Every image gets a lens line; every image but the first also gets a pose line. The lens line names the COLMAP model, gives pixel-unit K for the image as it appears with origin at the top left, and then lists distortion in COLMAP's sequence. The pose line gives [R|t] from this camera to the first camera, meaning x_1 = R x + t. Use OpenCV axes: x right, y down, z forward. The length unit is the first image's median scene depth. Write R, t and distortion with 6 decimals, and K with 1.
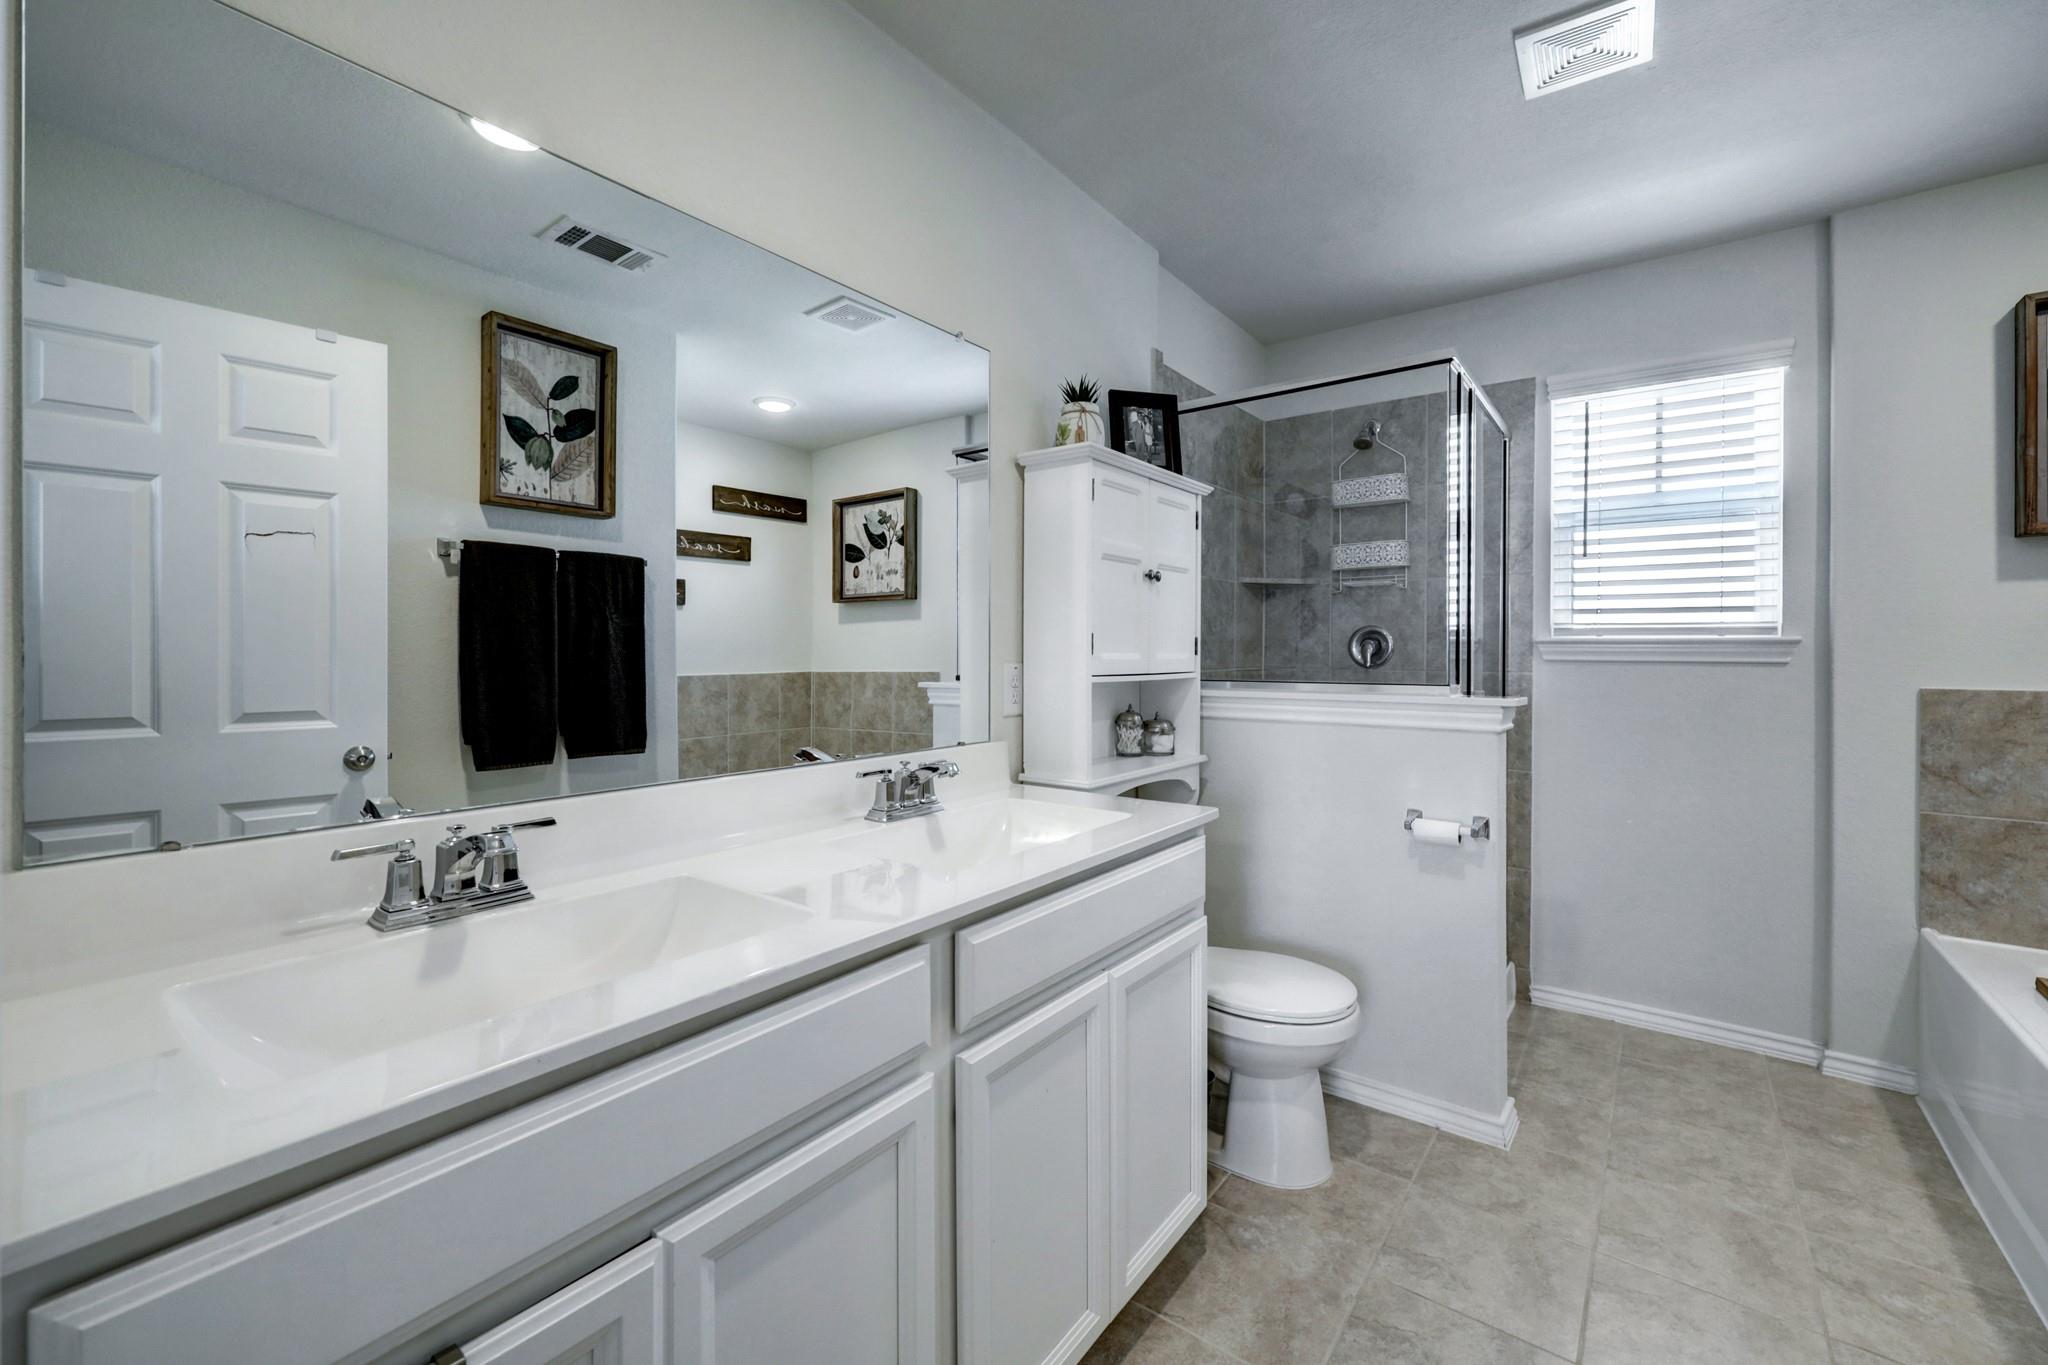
lens RADIAL K [[846.7, 0, 1032.4], [0, 846.7, 649.1], [0, 0, 1]] dist [-0.001066, 0.000070]
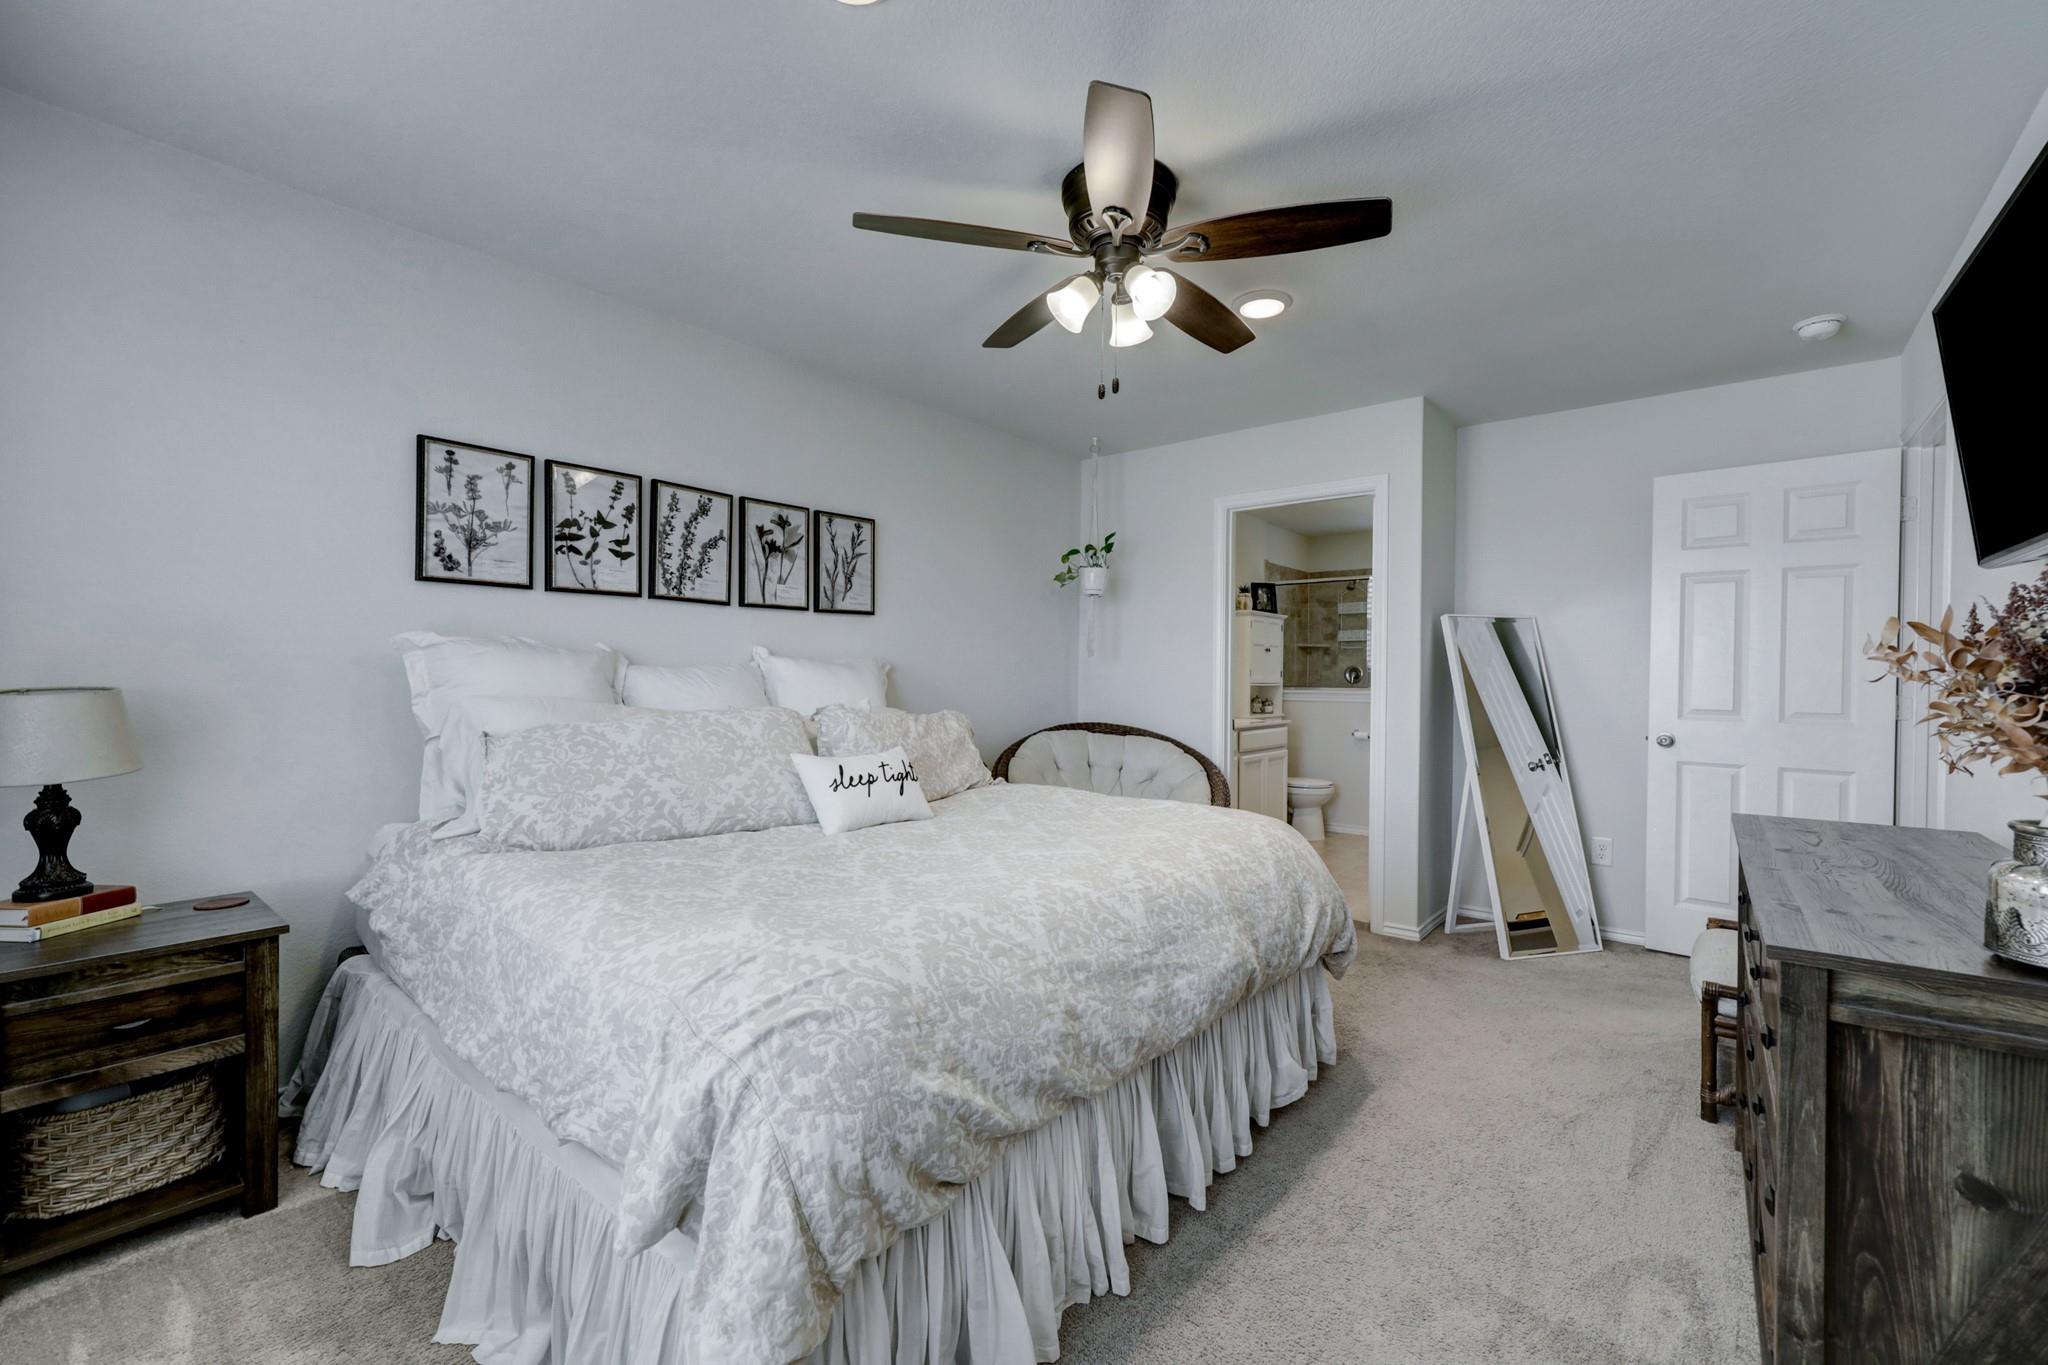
lens RADIAL K [[846.7, 0, 1038.7], [0, 846.7, 674.8], [0, 0, 1]] dist [-0.001066, 0.000070]
pose [[0.998451, 0.004264, -0.055468, -0.389276], [-0.004182, 0.999990, 0.001585, -0.002065], [0.055474, -0.001350, 0.998459, -1.581328]]
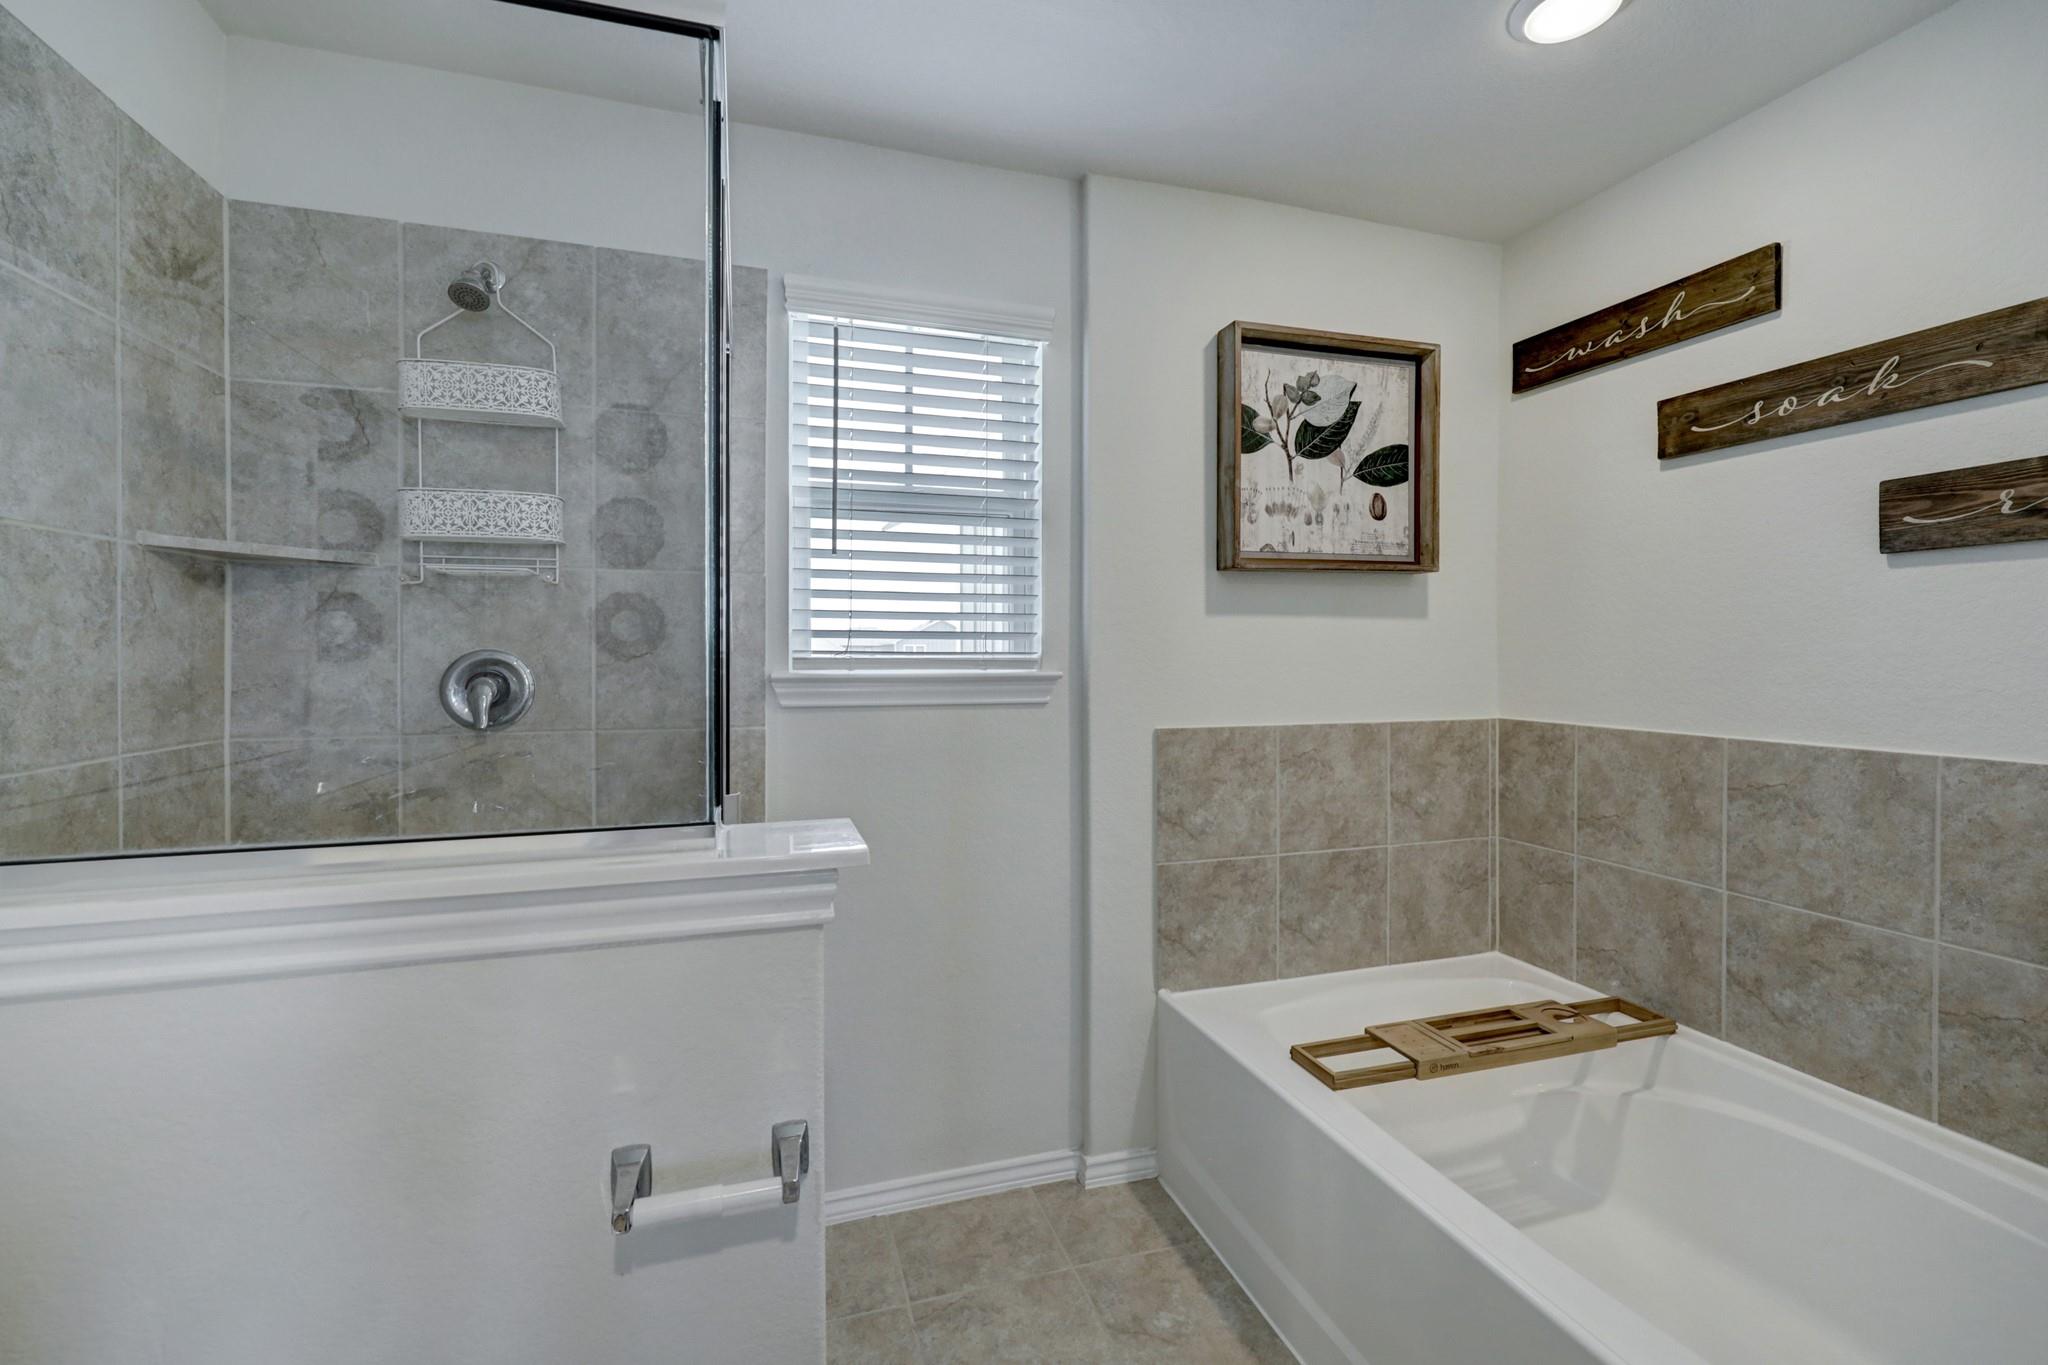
lens RADIAL K [[846.7, 0, 1038.2], [0, 846.7, 664.6], [0, 0, 1]] dist [-0.001066, 0.000070]
pose [[0.569025, -0.005663, 0.822300, 0.183107], [0.004218, 0.999983, 0.003968, -0.021950], [-0.822309, 0.001211, 0.569040, 0.474649]]
